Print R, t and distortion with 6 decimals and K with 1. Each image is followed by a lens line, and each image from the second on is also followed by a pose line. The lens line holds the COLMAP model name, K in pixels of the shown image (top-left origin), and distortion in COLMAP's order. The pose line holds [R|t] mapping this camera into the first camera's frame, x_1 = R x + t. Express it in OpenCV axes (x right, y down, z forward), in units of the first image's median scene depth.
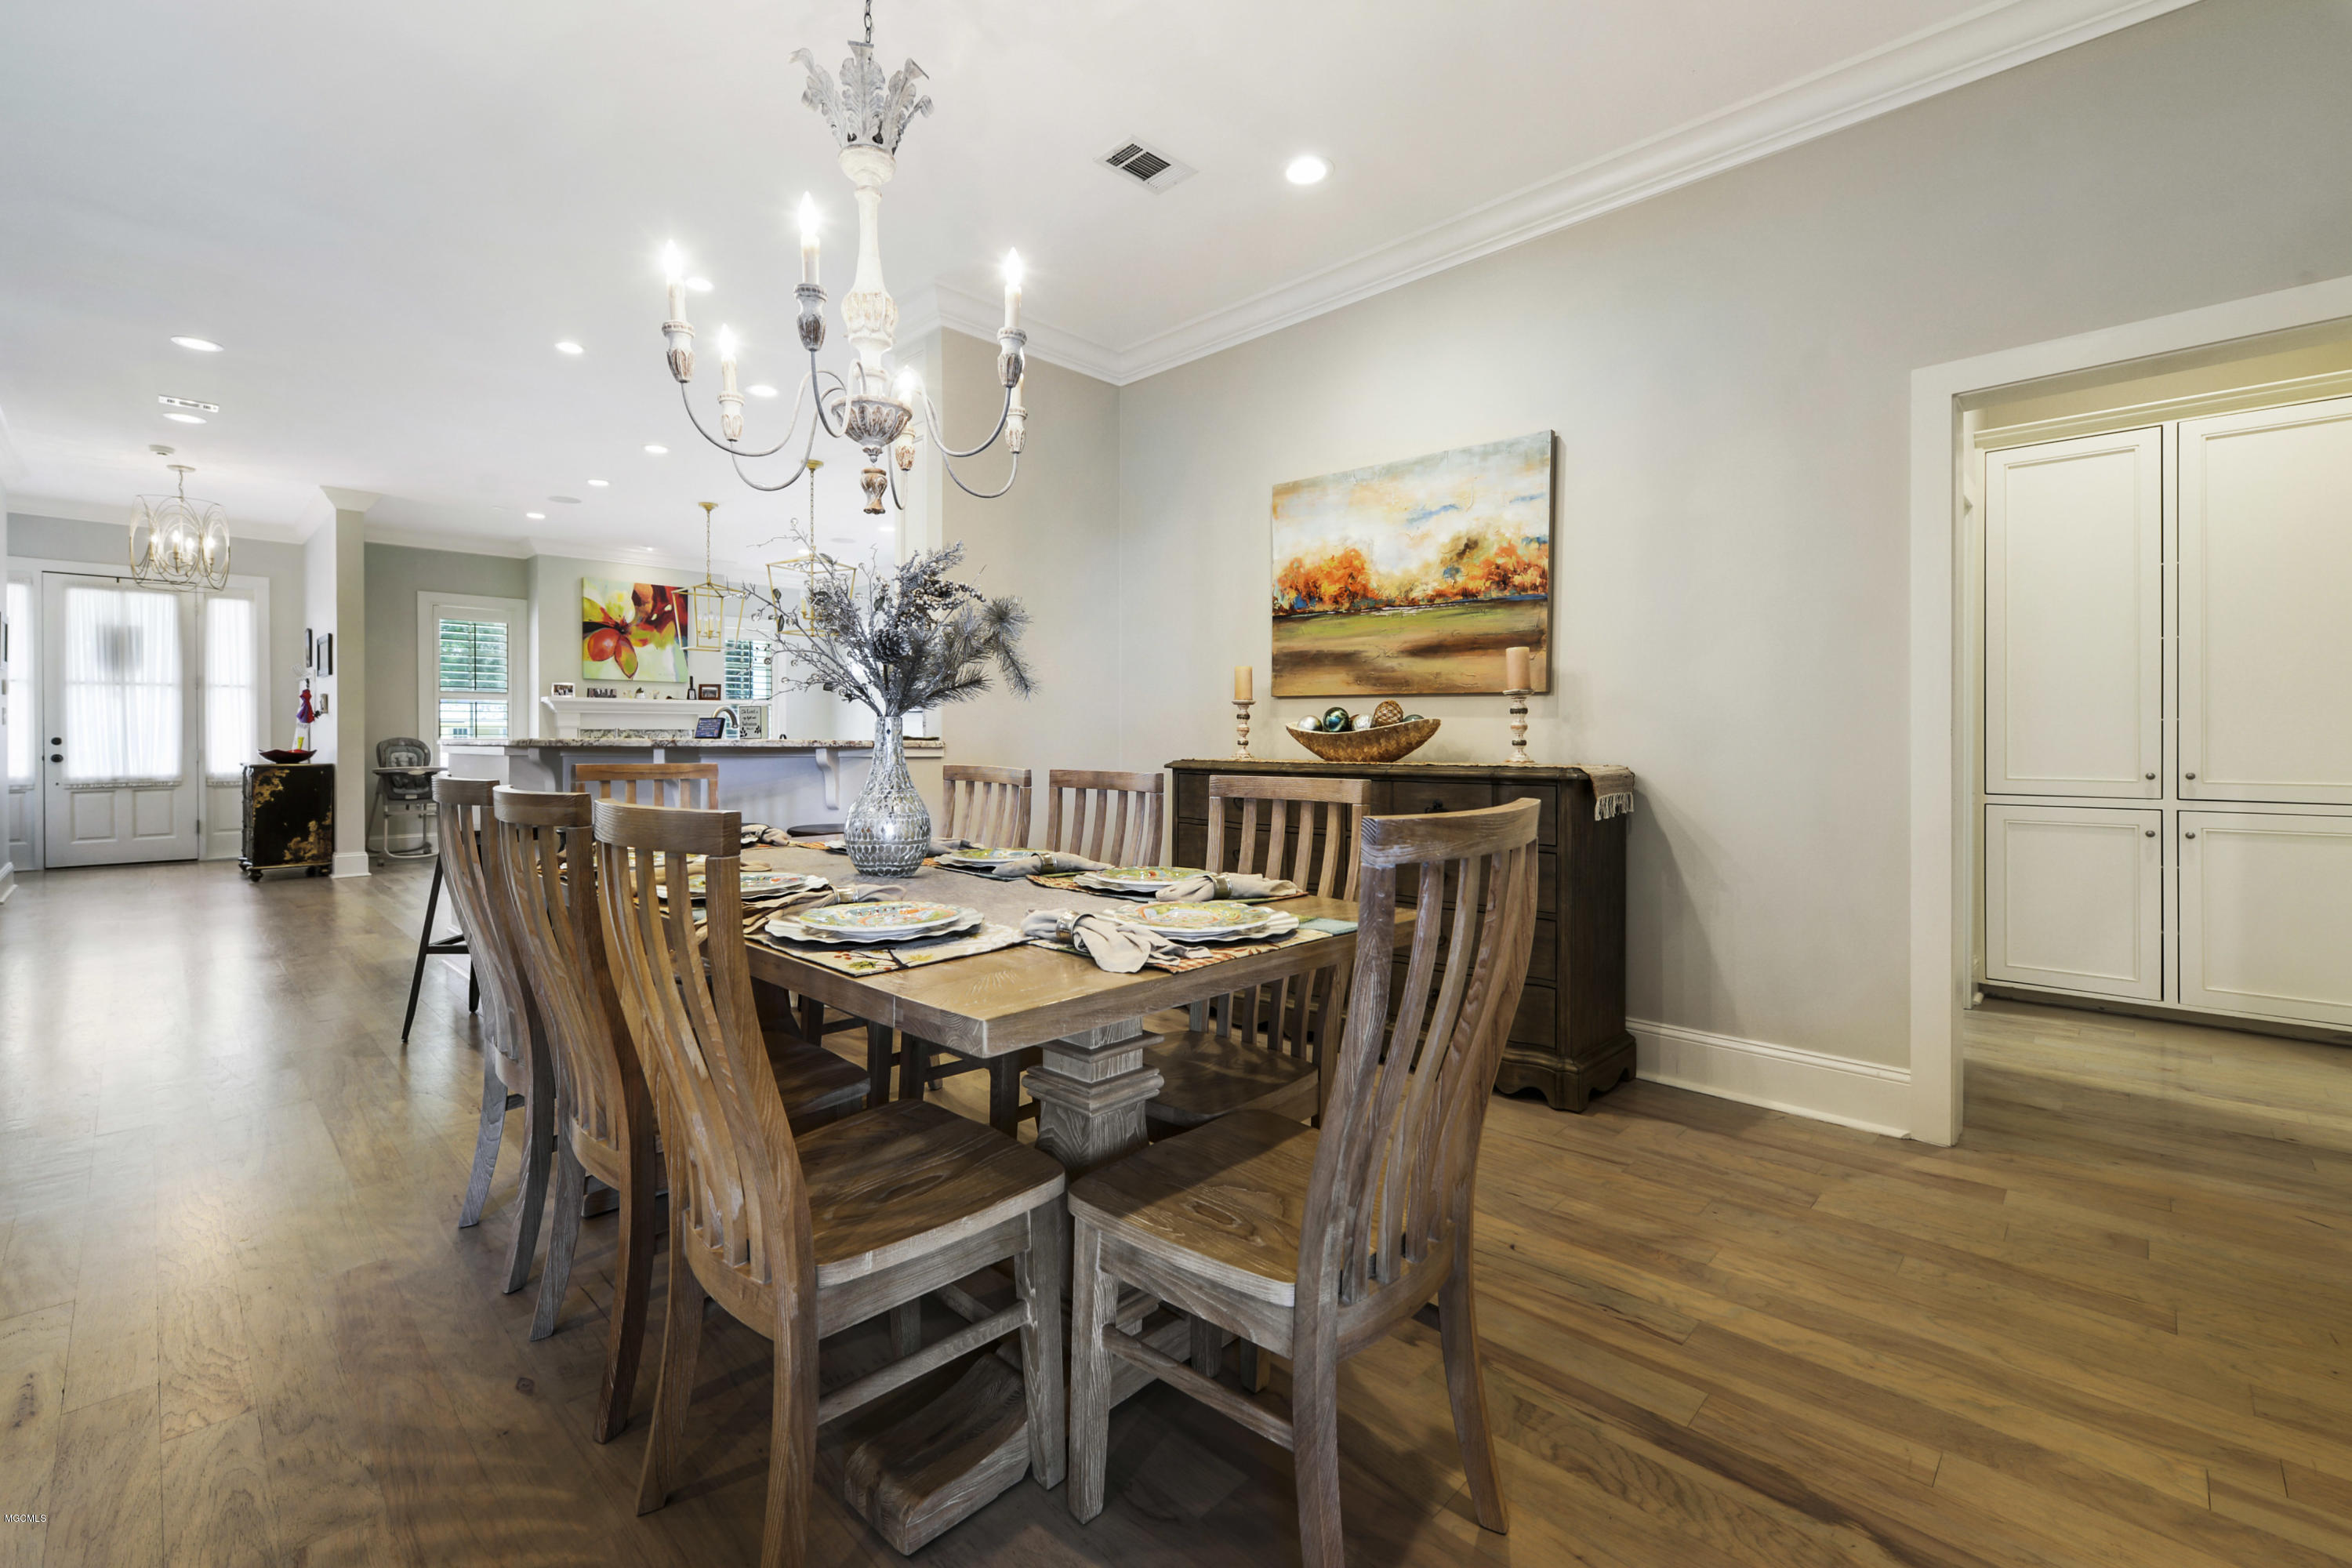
lens RADIAL K [[995.4, 0, 1155.0], [0, 995.4, 738.9], [0, 0, 1]] dist [0.000243, -0.001710]
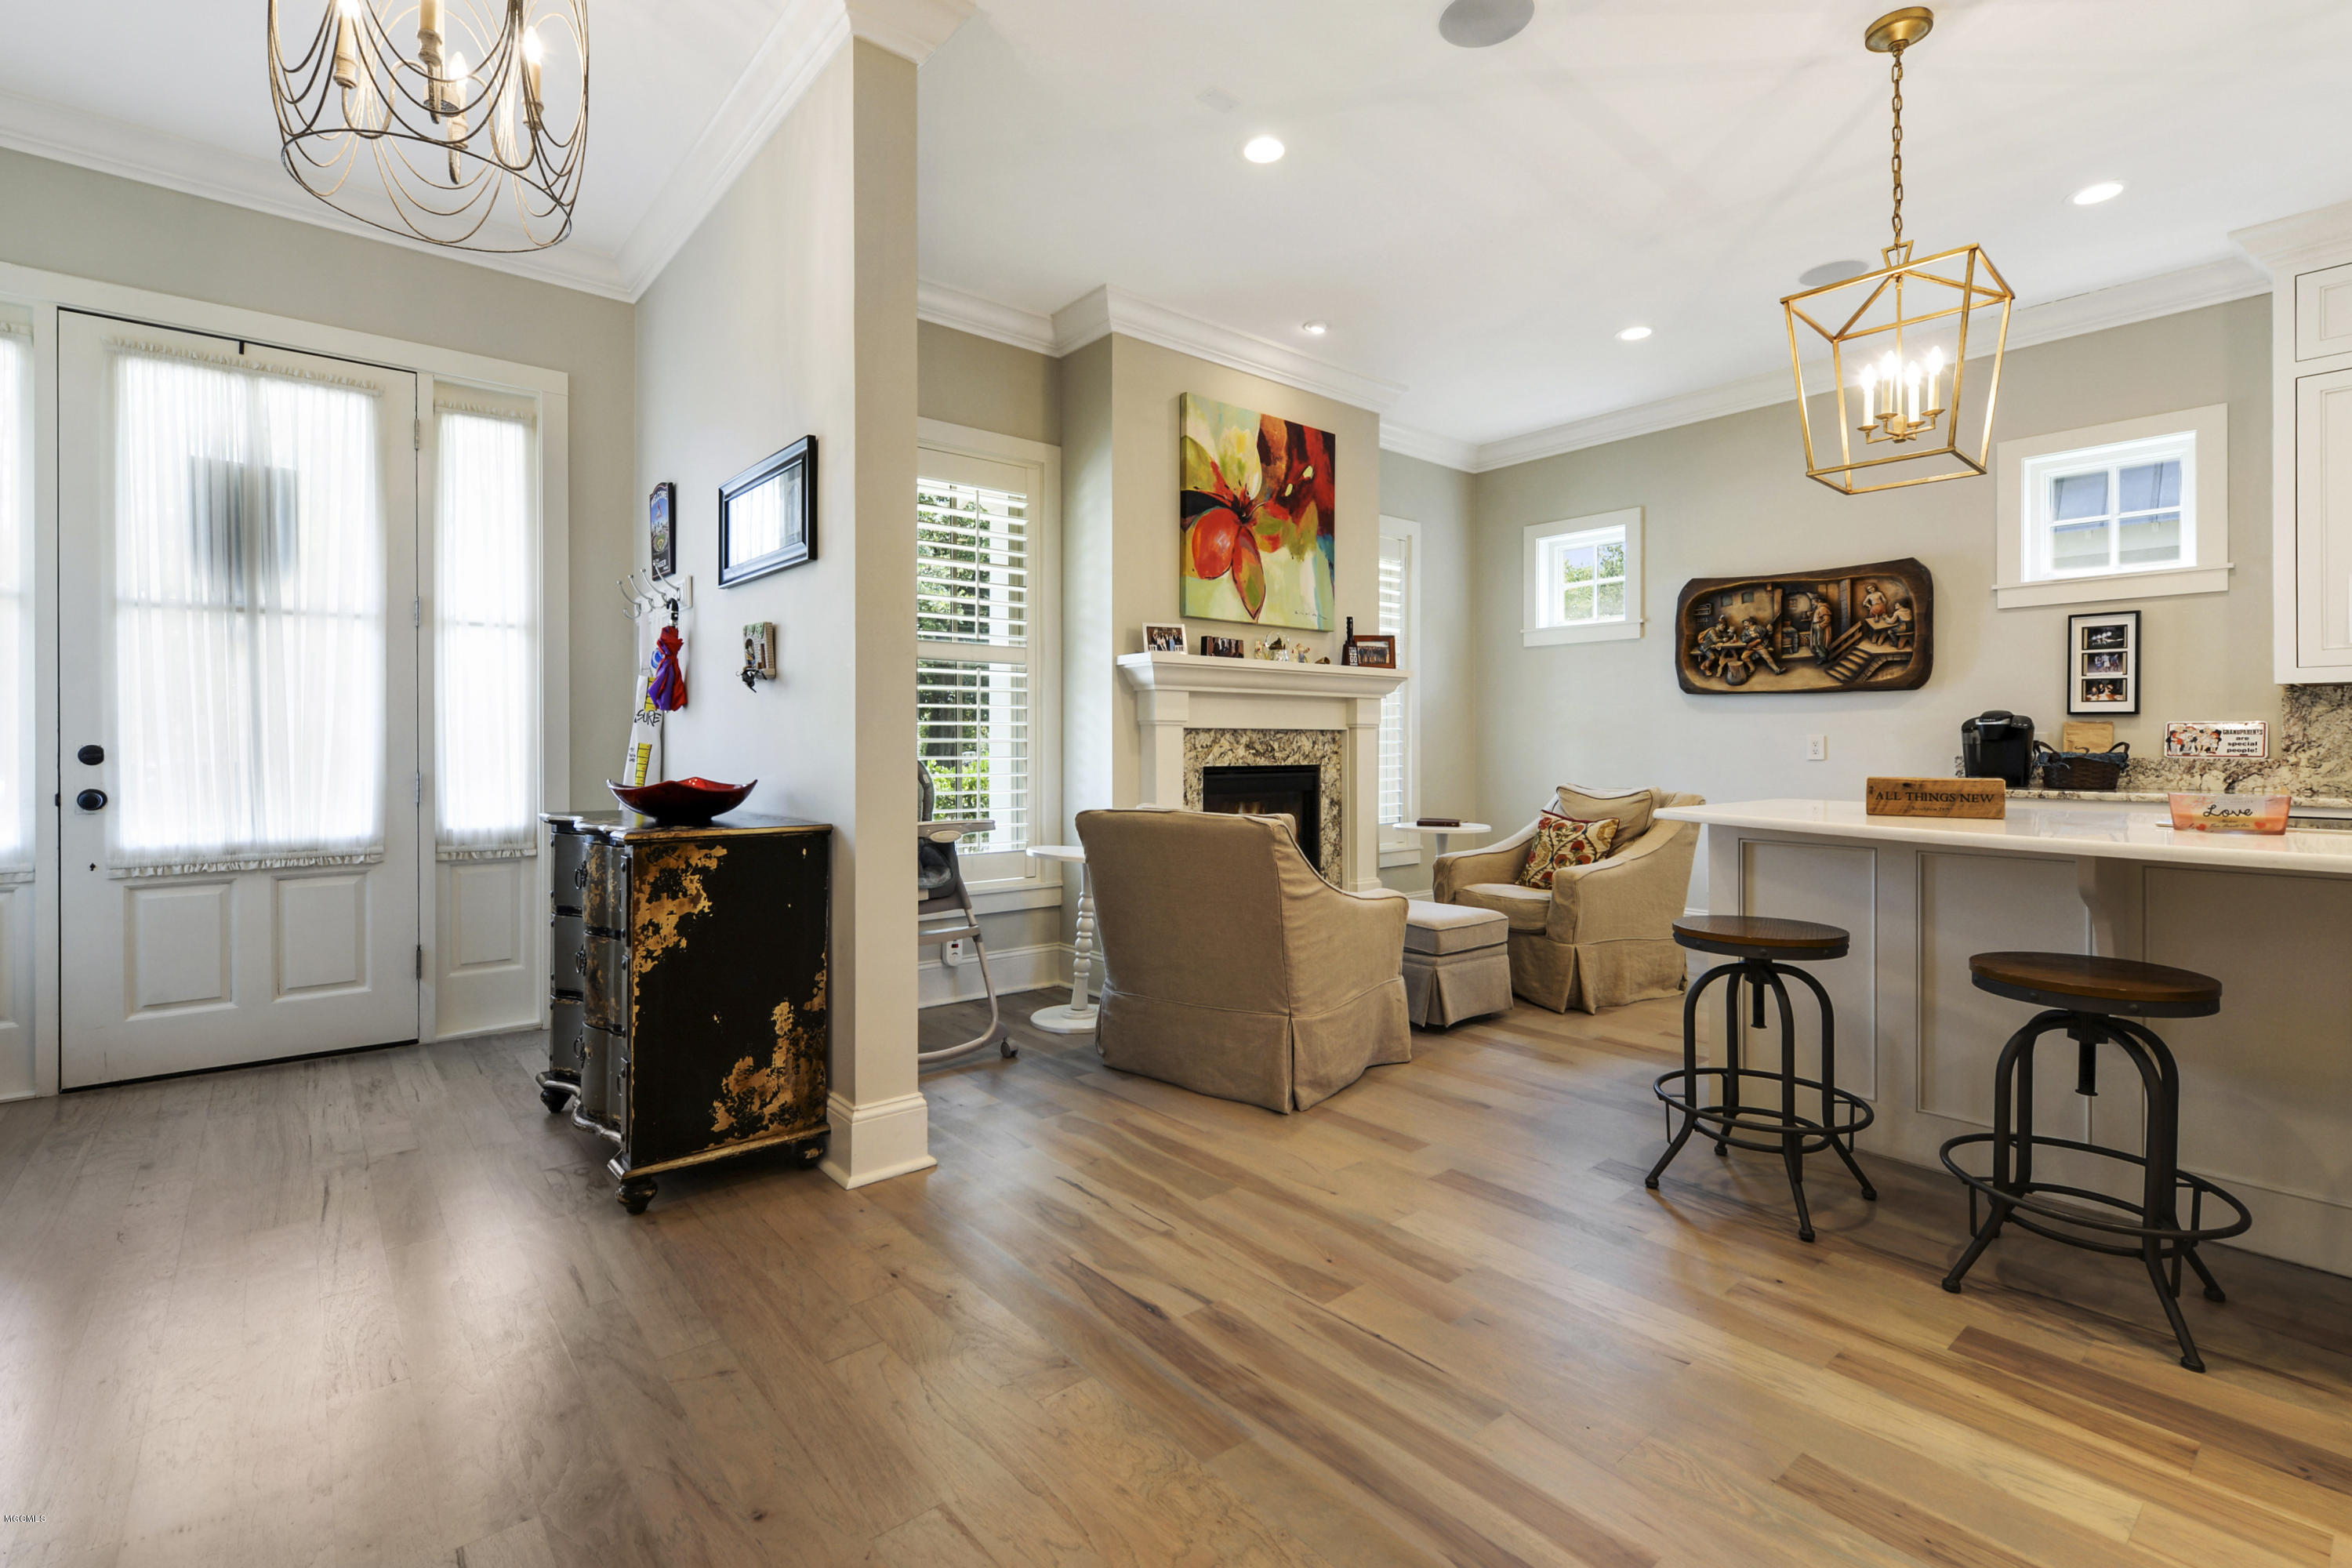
lens RADIAL K [[1067.2, 0, 1165.7], [0, 1067.2, 742.4], [0, 0, 1]] dist [-0.000396, -0.000931]
pose [[0.995189, 0.001249, -0.097965, -0.617298], [-0.001621, 0.999992, -0.003718, -0.001600], [0.097959, 0.003859, 0.995183, 0.596063]]
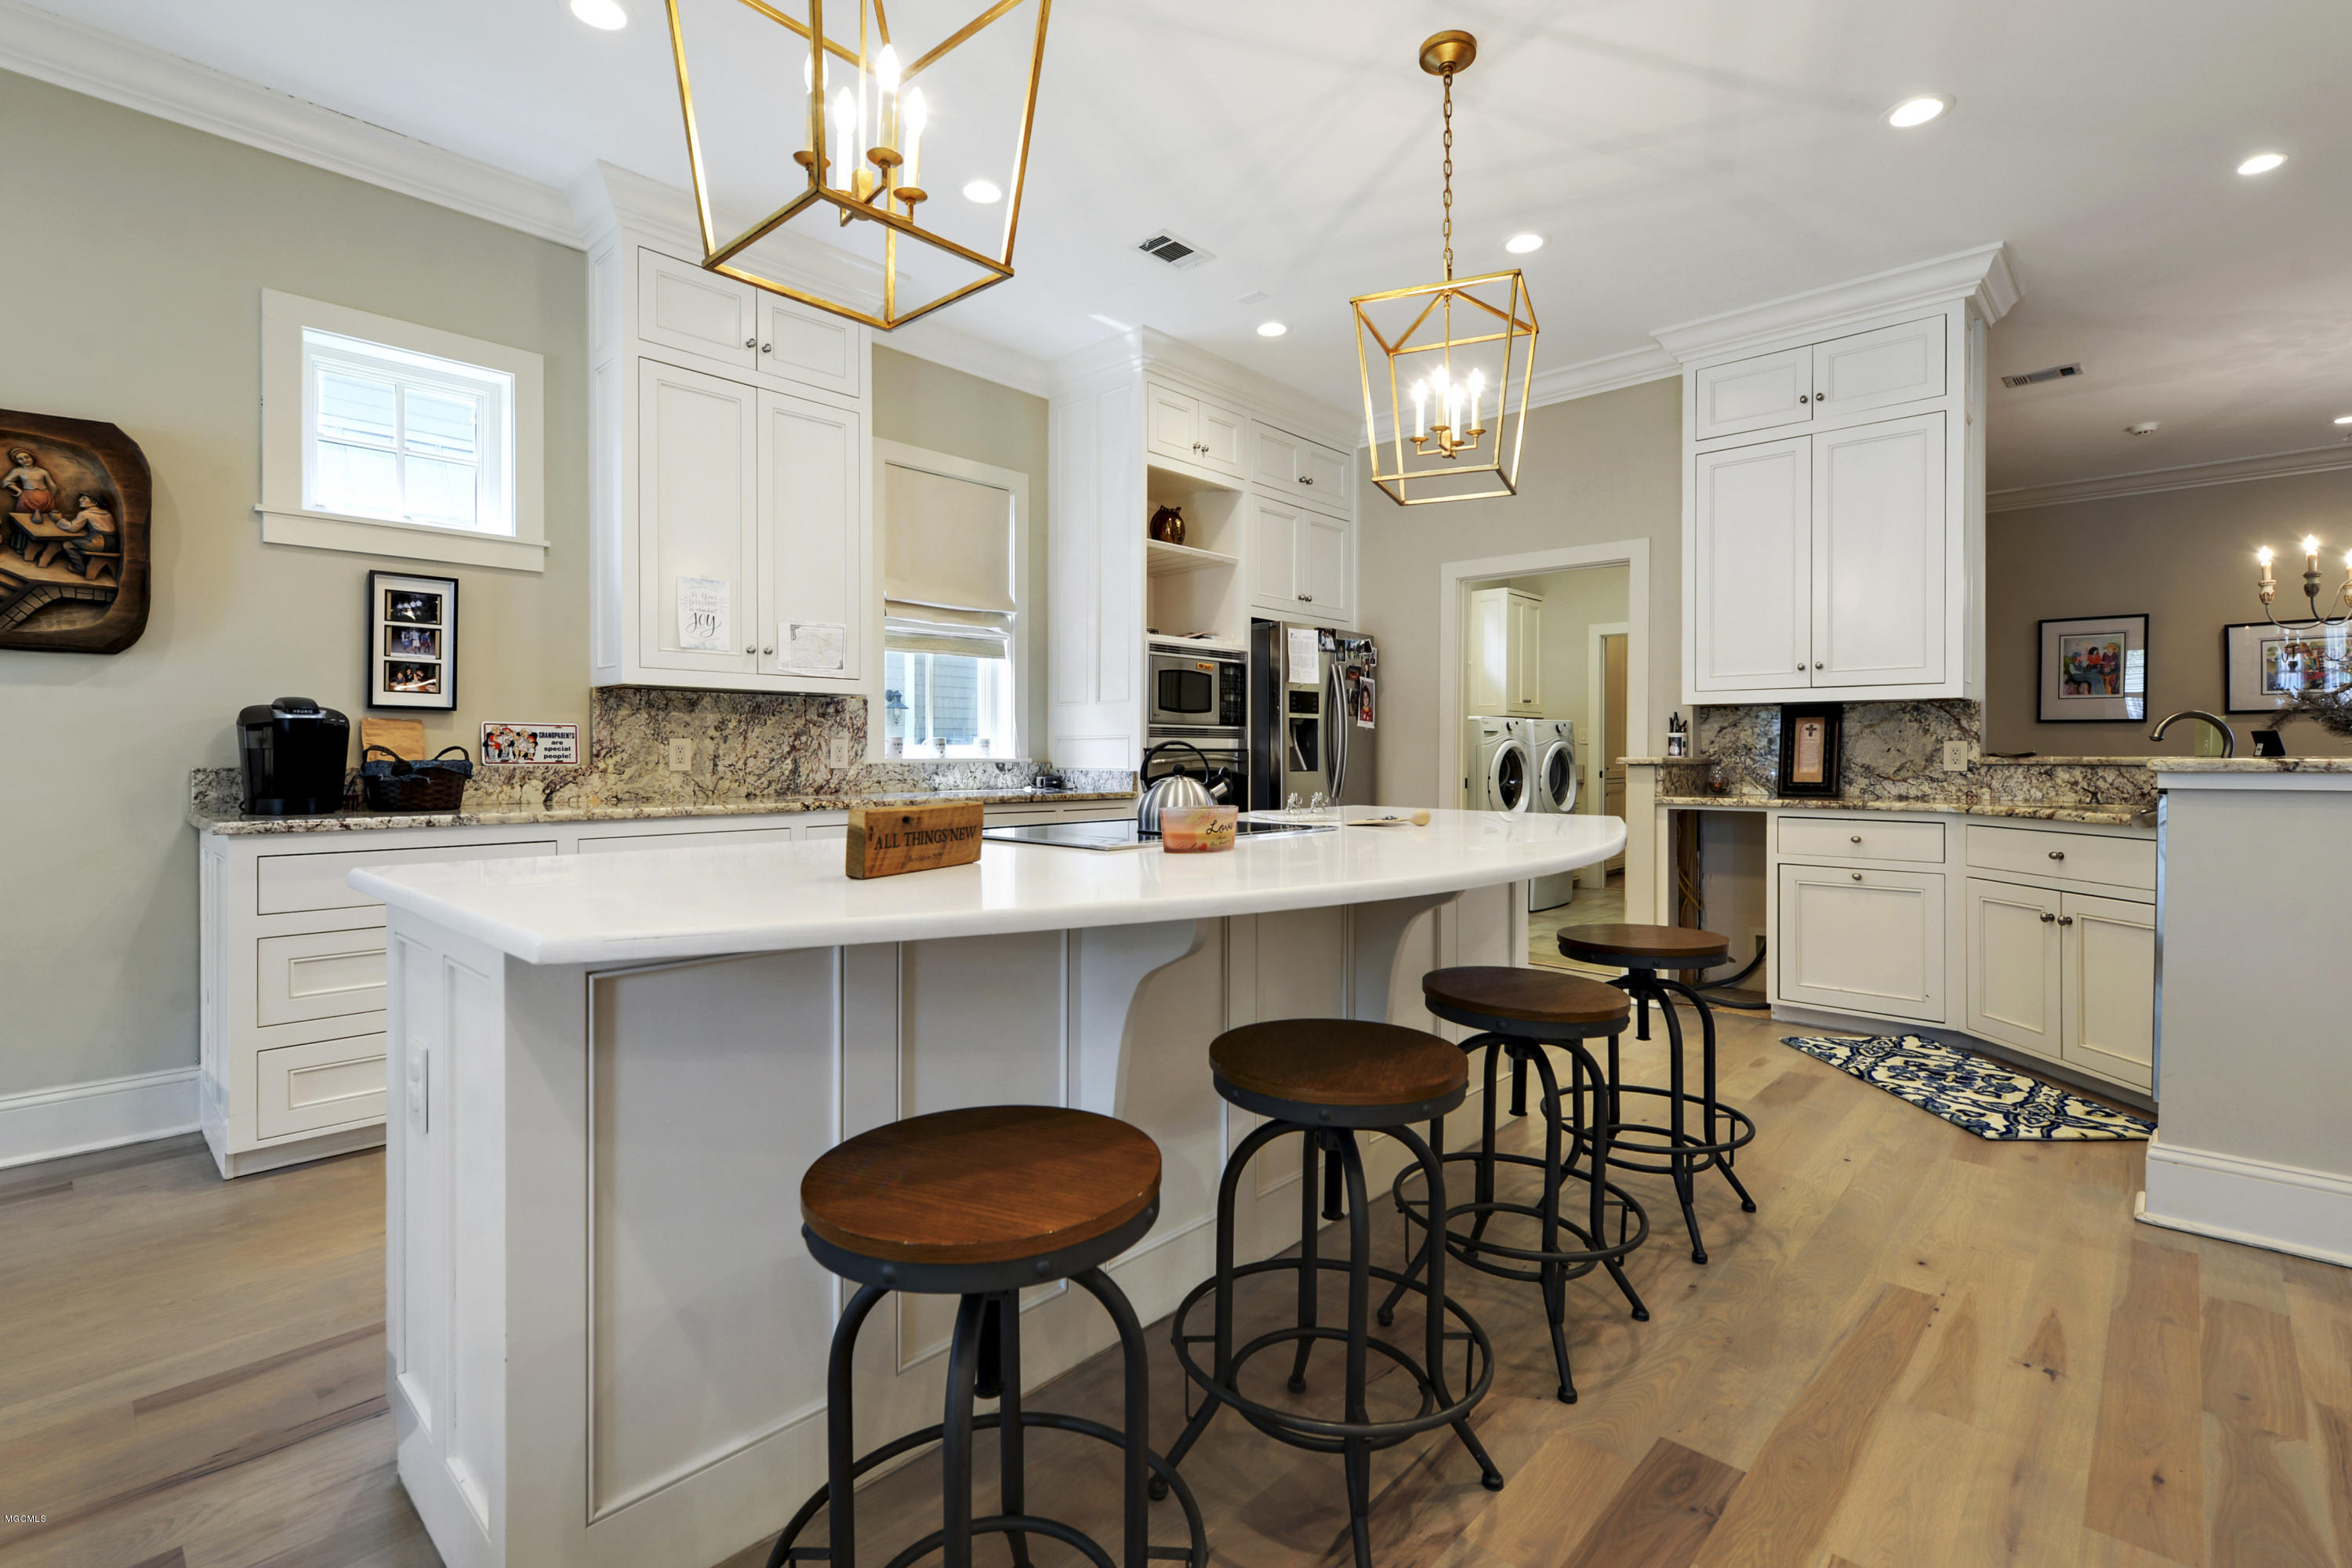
lens RADIAL K [[1067.2, 0, 1174.5], [0, 1067.2, 758.6], [0, 0, 1]] dist [-0.000396, -0.000931]
pose [[-0.026359, -0.004922, 0.999640, -0.611832], [0.002528, 0.999984, 0.004990, -0.001138], [-0.999649, 0.002658, -0.026346, 0.894226]]
